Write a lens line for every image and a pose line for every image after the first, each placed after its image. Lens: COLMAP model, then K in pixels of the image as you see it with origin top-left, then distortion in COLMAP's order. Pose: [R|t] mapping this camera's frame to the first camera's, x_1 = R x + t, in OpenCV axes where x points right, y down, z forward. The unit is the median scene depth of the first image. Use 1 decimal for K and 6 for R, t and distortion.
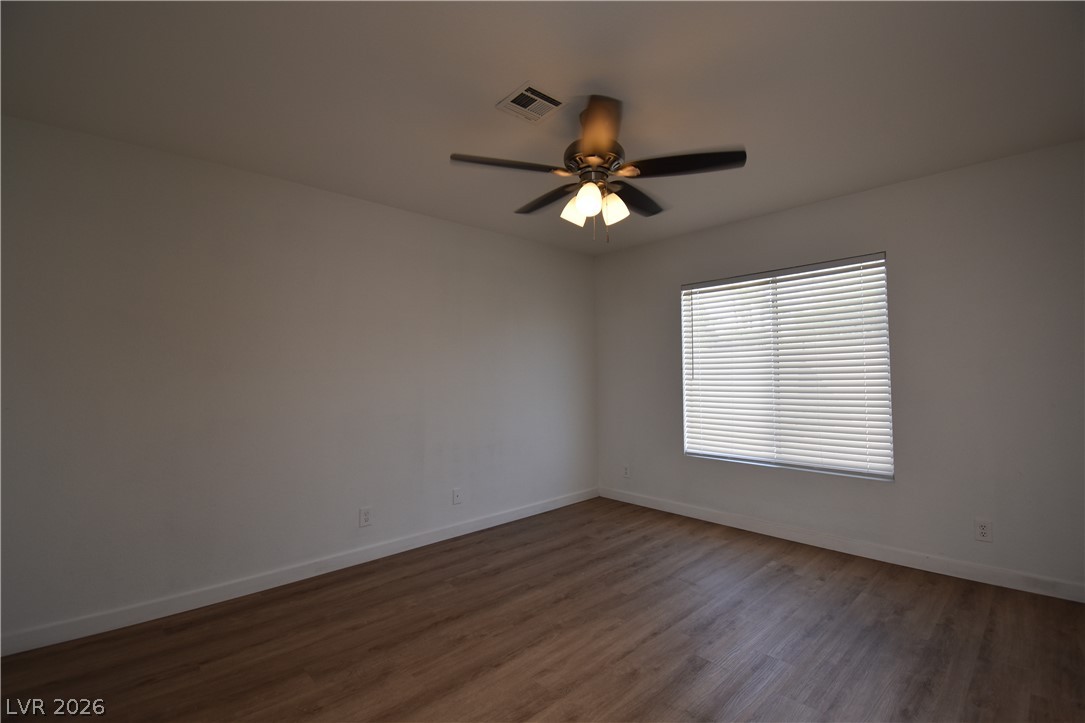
lens RADIAL K [[482.2, 0, 551.4], [0, 482.2, 369.5], [0, 0, 1]] dist [0.008035, -0.013754]
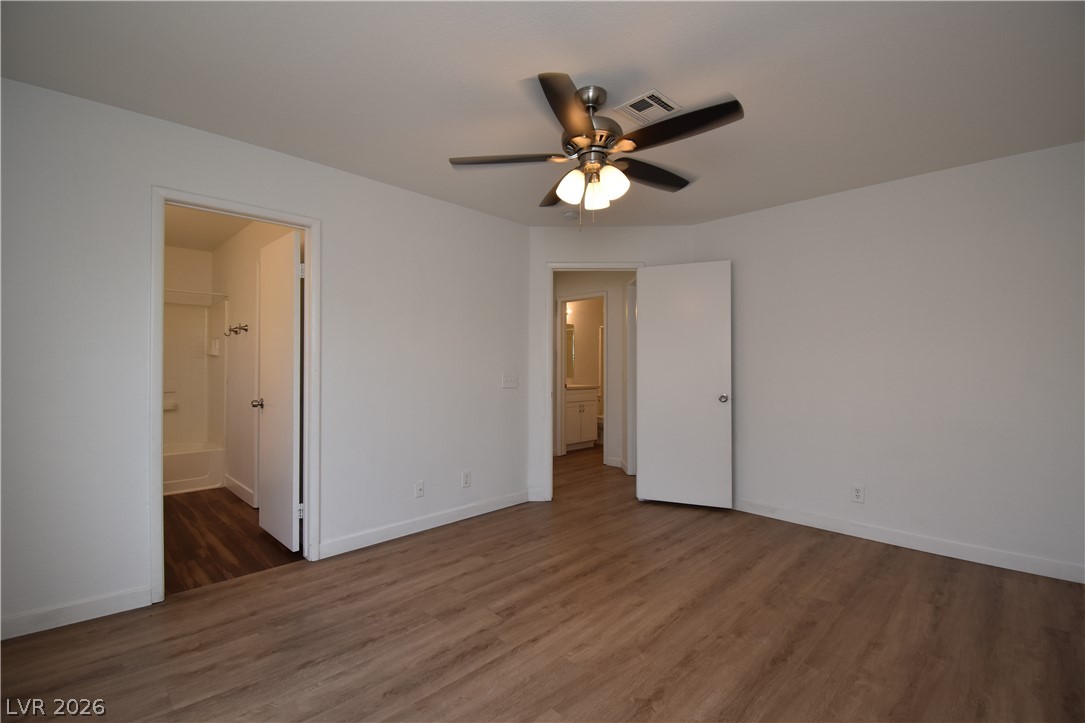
lens RADIAL K [[482.2, 0, 548.3], [0, 482.2, 356.0], [0, 0, 1]] dist [0.008035, -0.013754]
pose [[-0.999633, 0.008582, -0.025700, 0.183555], [0.009509, 0.999301, -0.036145, 0.036308], [0.025372, -0.036376, -0.999016, 1.722766]]
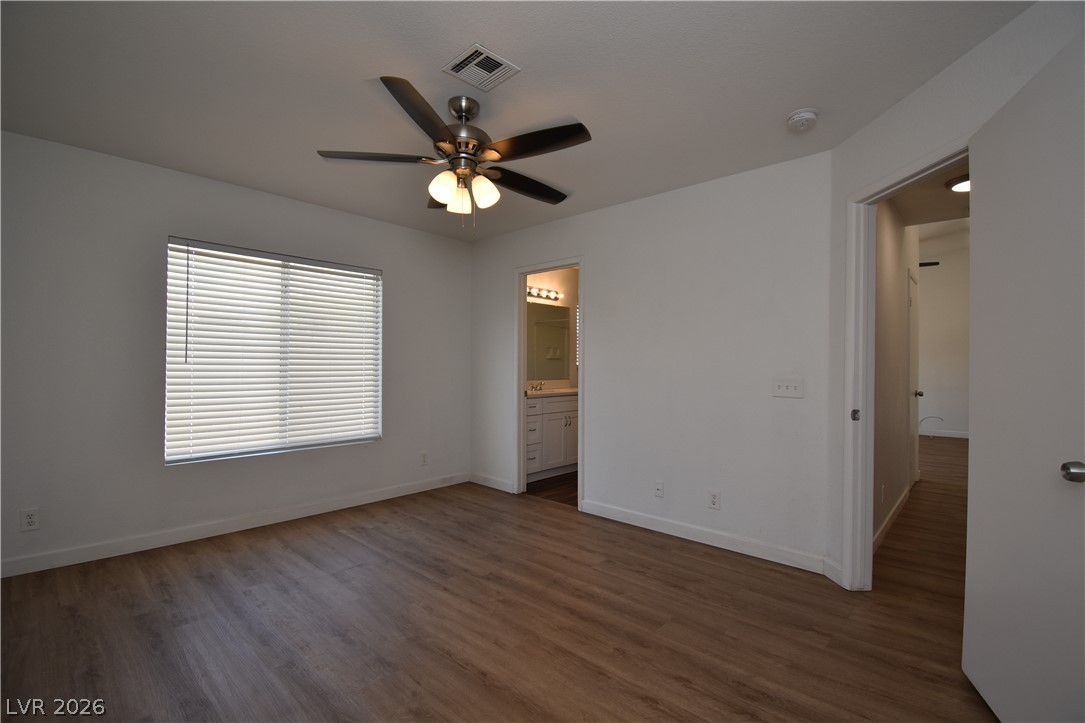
lens RADIAL K [[482.2, 0, 543.2], [0, 482.2, 366.4], [0, 0, 1]] dist [0.008035, -0.013754]
pose [[-0.059345, 0.006687, 0.998215, -0.816937], [-0.020383, 0.999761, -0.007909, 0.031421], [-0.998029, -0.020816, -0.059195, 0.757200]]
